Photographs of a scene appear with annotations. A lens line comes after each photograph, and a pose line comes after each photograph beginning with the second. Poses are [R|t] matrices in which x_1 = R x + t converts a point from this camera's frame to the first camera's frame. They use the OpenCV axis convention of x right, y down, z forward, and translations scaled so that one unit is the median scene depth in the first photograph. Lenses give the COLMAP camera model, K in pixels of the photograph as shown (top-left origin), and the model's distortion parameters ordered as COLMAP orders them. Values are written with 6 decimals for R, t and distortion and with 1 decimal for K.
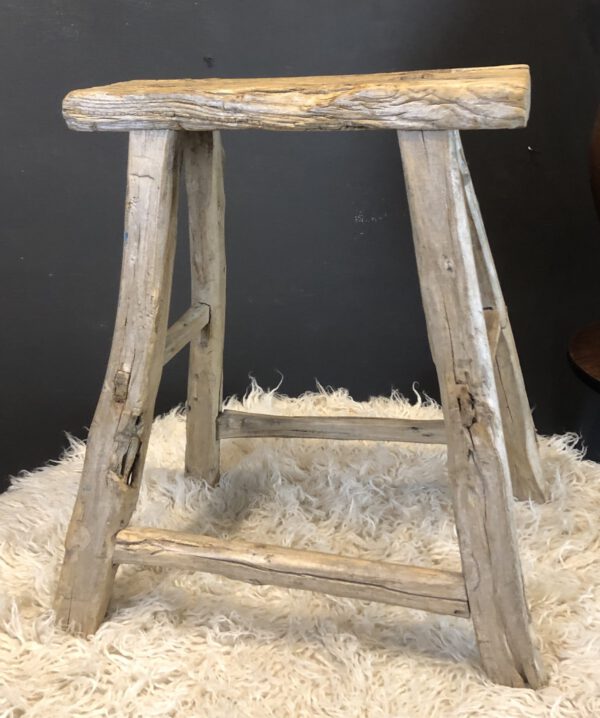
lens RADIAL K [[910.9, 0, 300.0], [0, 910.9, 359.0], [0, 0, 1]] dist [0.004588, 0.062390]
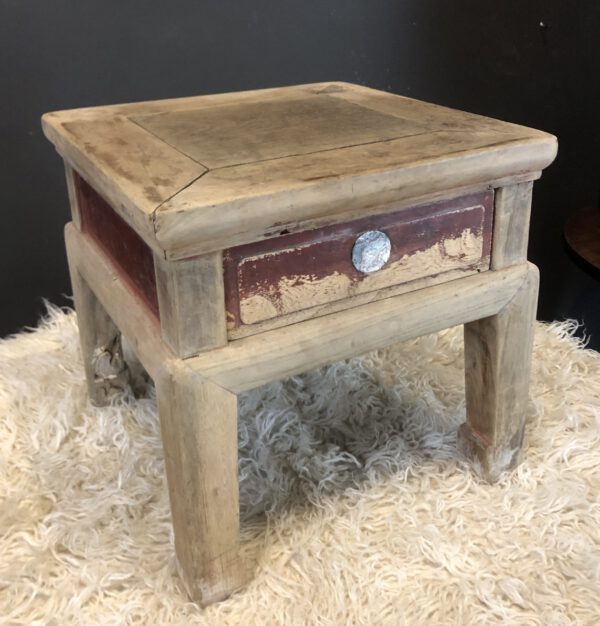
lens RADIAL K [[701.6, 0, 300.0], [0, 701.6, 313.0], [0, 0, 1]] dist [0.014488, 0.010064]
pose [[0.999249, 0.038738, 0.000777, 0.014093], [-0.038635, 0.994665, 0.095649, 0.016738], [0.002933, -0.095608, 0.995415, 0.306740]]
